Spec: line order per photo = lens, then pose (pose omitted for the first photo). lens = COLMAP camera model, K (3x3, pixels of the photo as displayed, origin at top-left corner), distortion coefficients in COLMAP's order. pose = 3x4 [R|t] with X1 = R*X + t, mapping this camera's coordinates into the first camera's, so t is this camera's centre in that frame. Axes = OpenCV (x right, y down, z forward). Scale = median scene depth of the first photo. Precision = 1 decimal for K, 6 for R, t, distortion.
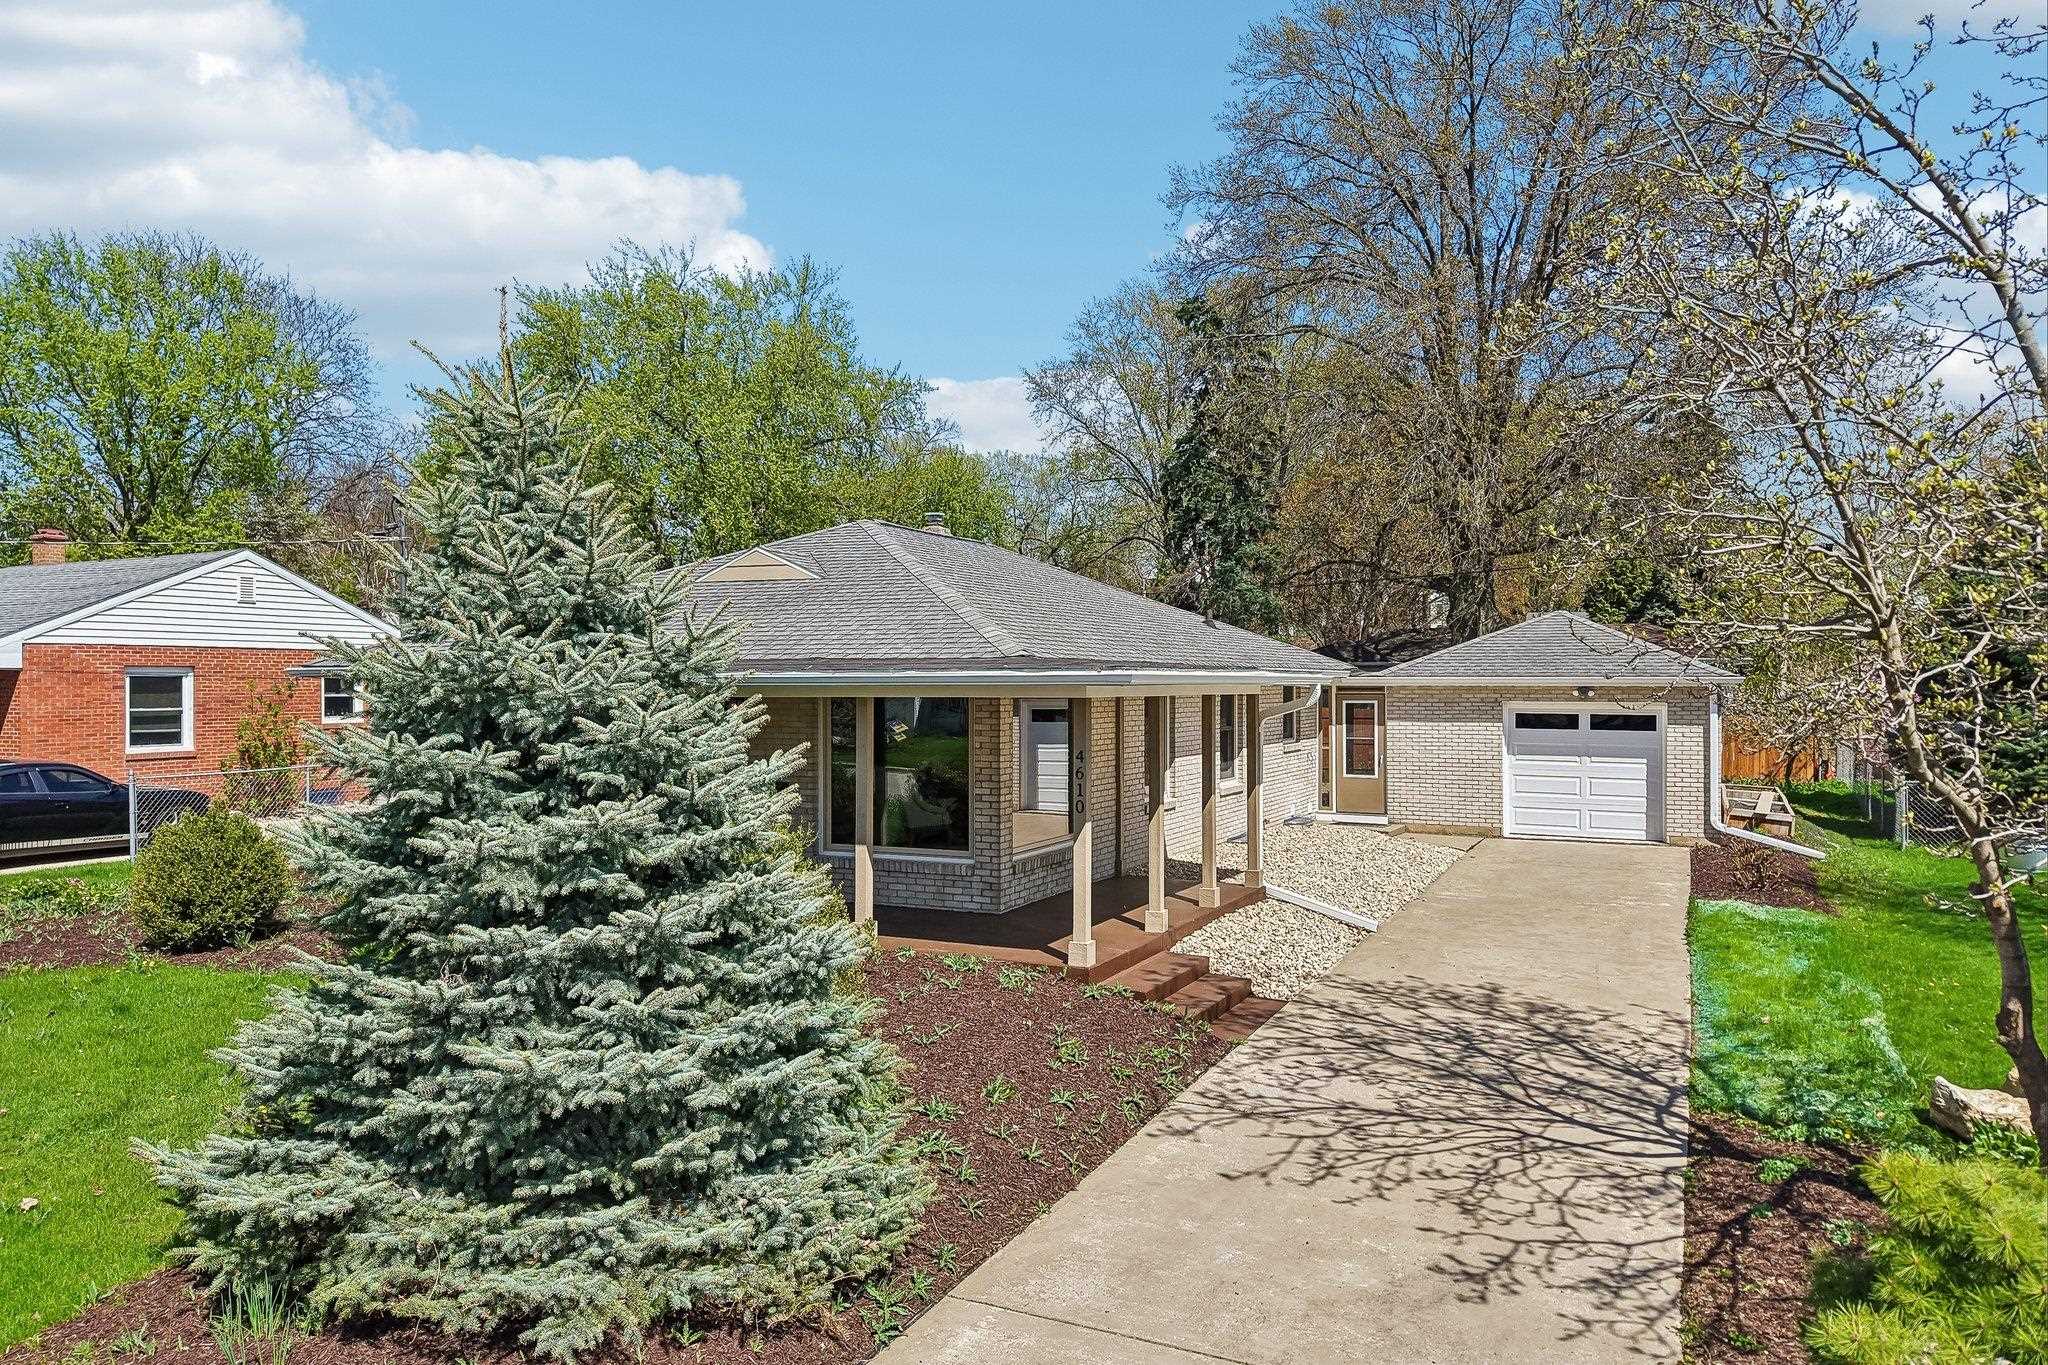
lens RADIAL K [[1376.5, 0, 1024.0], [0, 1376.5, 682.5], [0, 0, 1]] dist [0.035822, -0.050438]
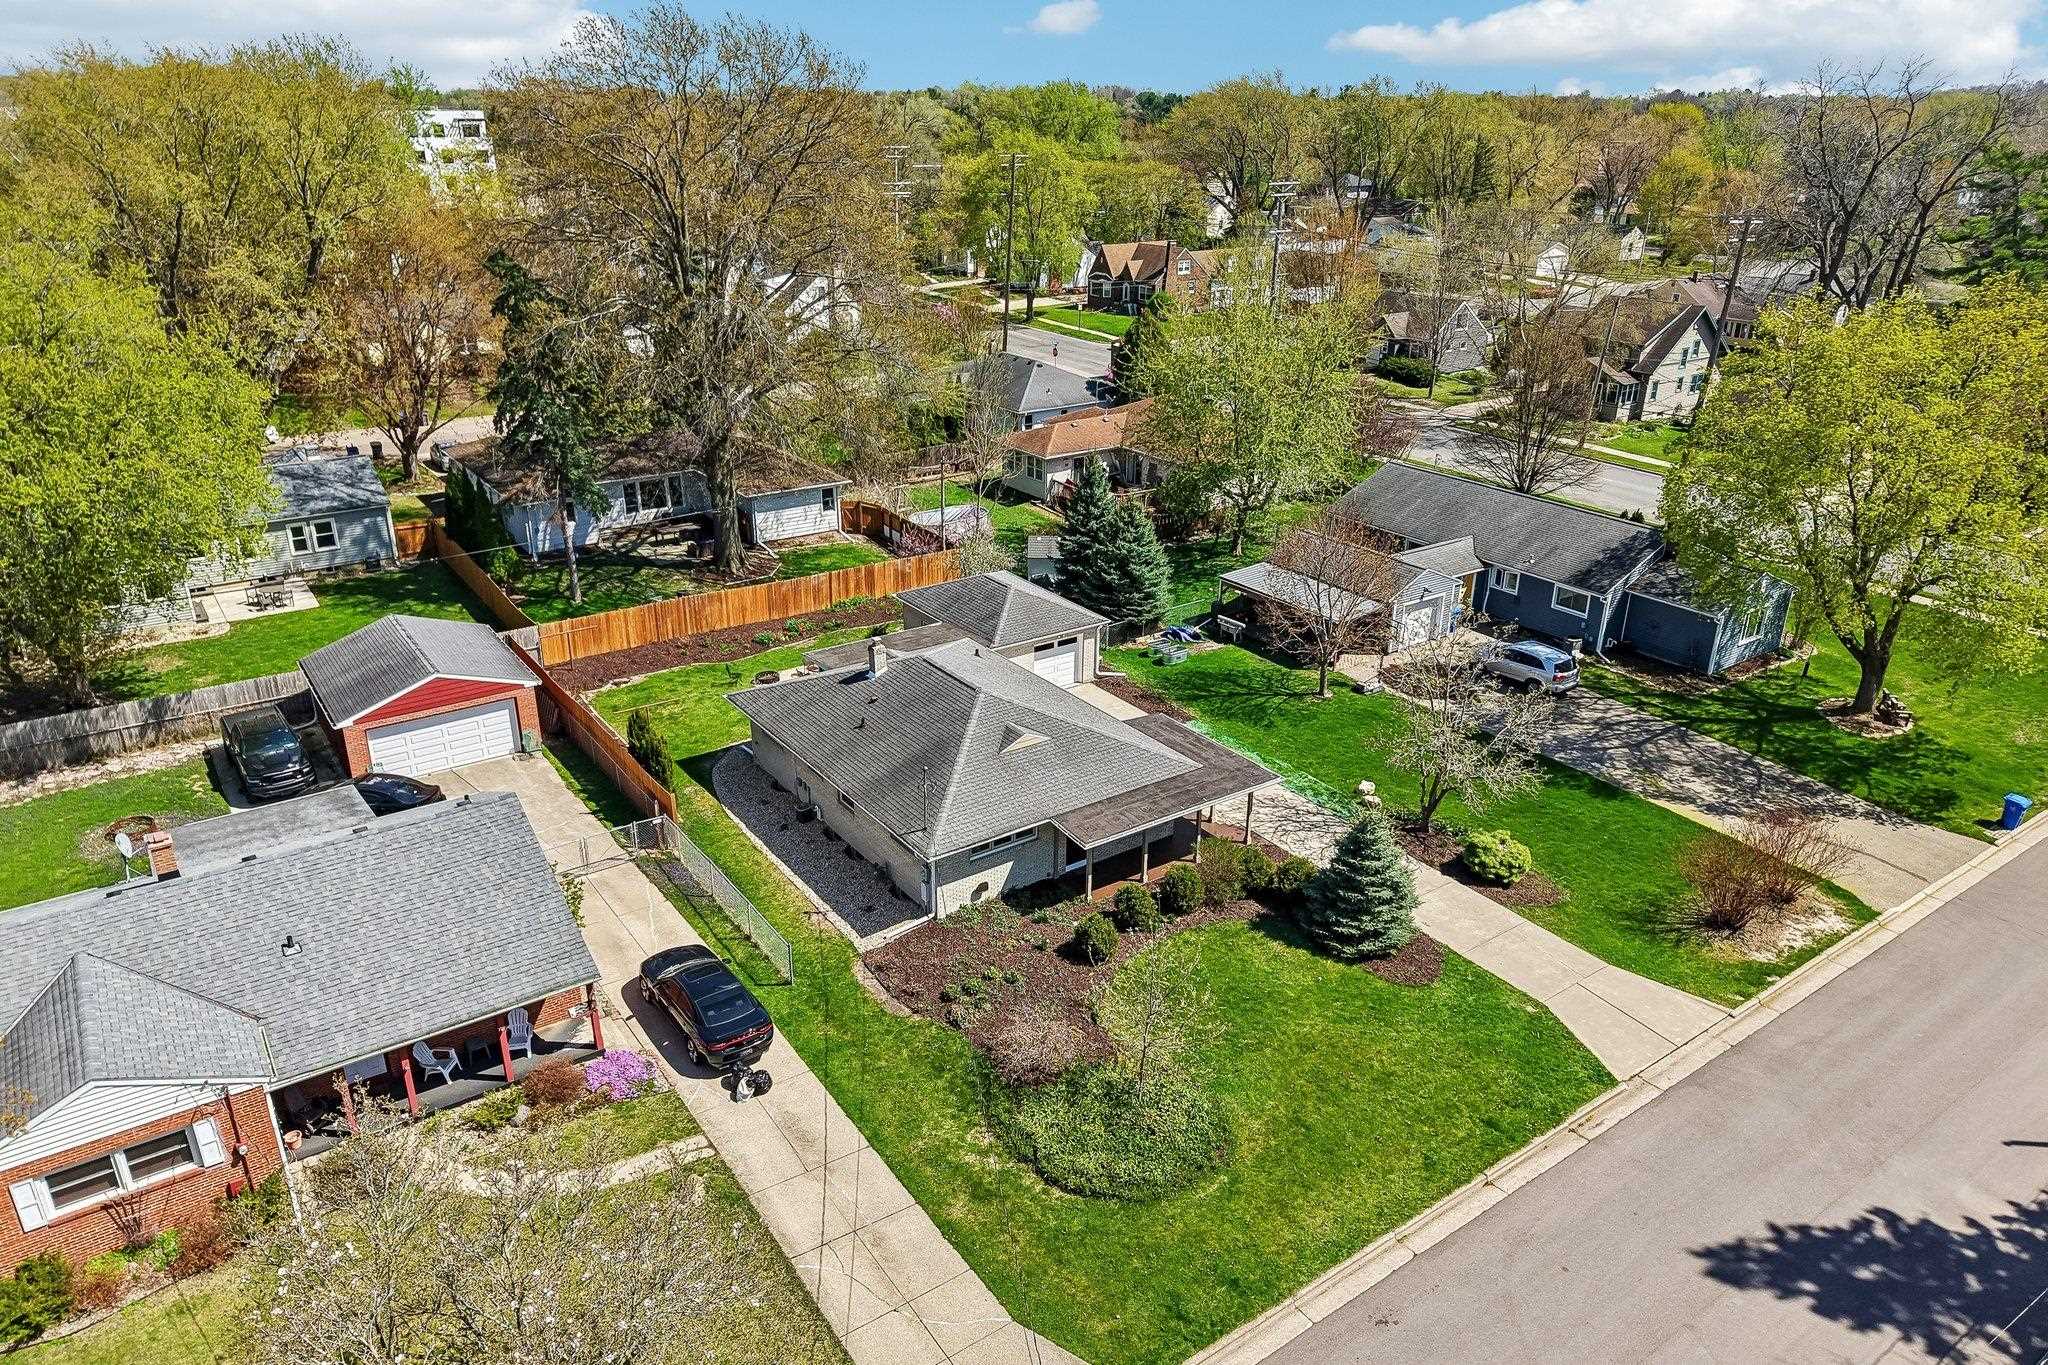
lens RADIAL K [[1376.5, 0, 1024.0], [0, 1376.5, 682.5], [0, 0, 1]] dist [0.035822, -0.050438]
pose [[0.480969, -0.334356, 0.810478, -1.668169], [-0.004191, 0.923537, 0.383485, -0.870261], [-0.876727, -0.187841, 0.442792, -0.044451]]
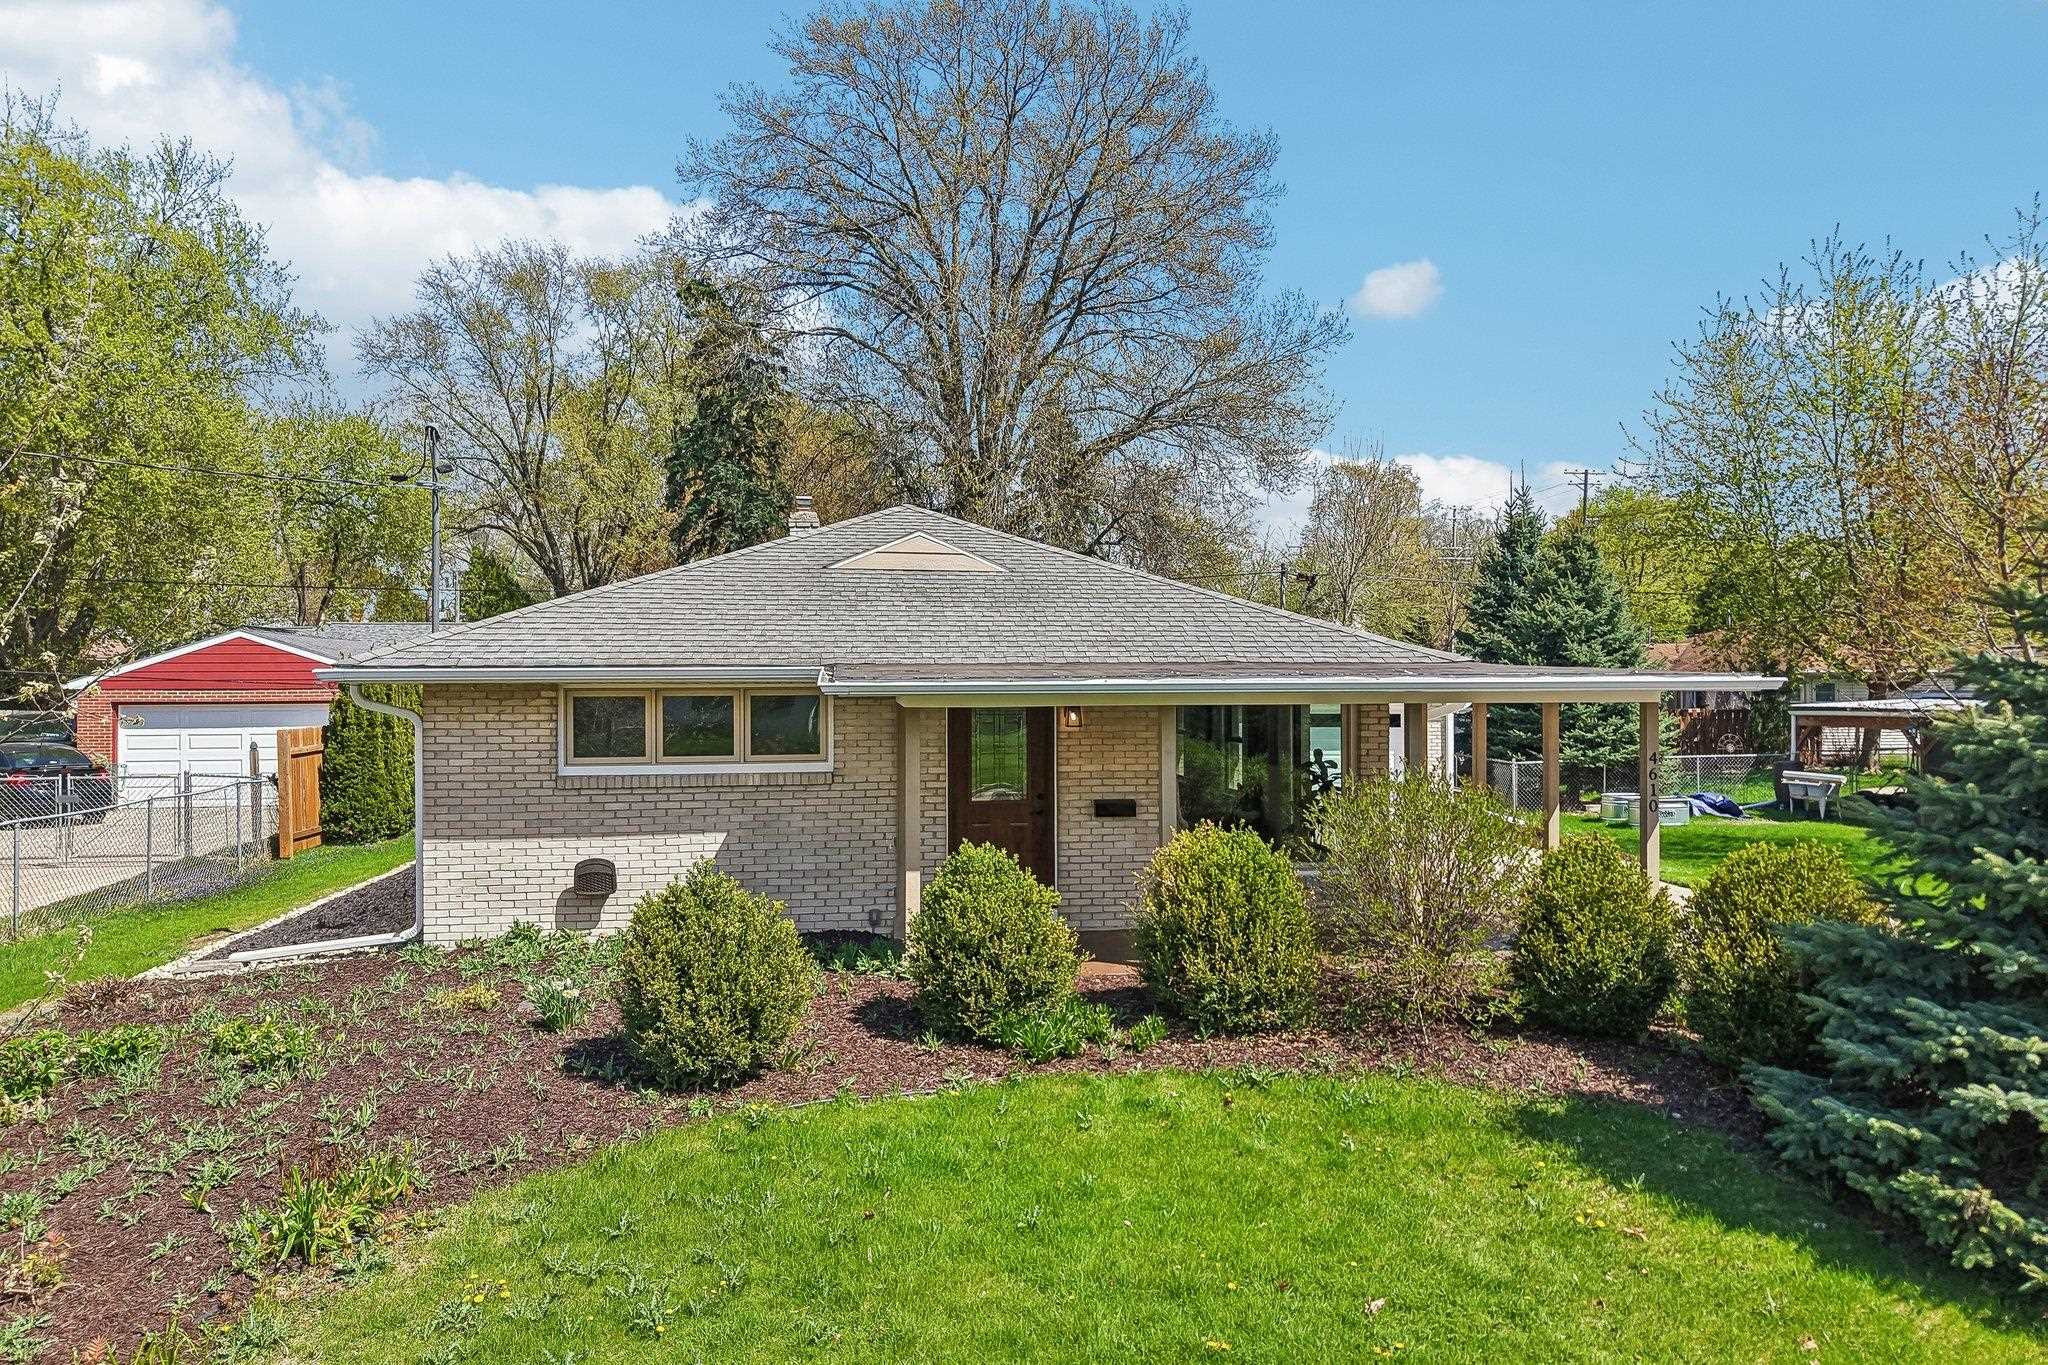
lens RADIAL K [[1363.0, 0, 1024.0], [0, 1363.0, 682.5], [0, 0, 1]] dist [0.102613, -0.344384]
pose [[0.829386, -0.000549, 0.558676, -0.475735], [0.001832, 0.999997, -0.001737, 0.000457], [-0.558673, 0.002464, 0.829384, 0.207025]]
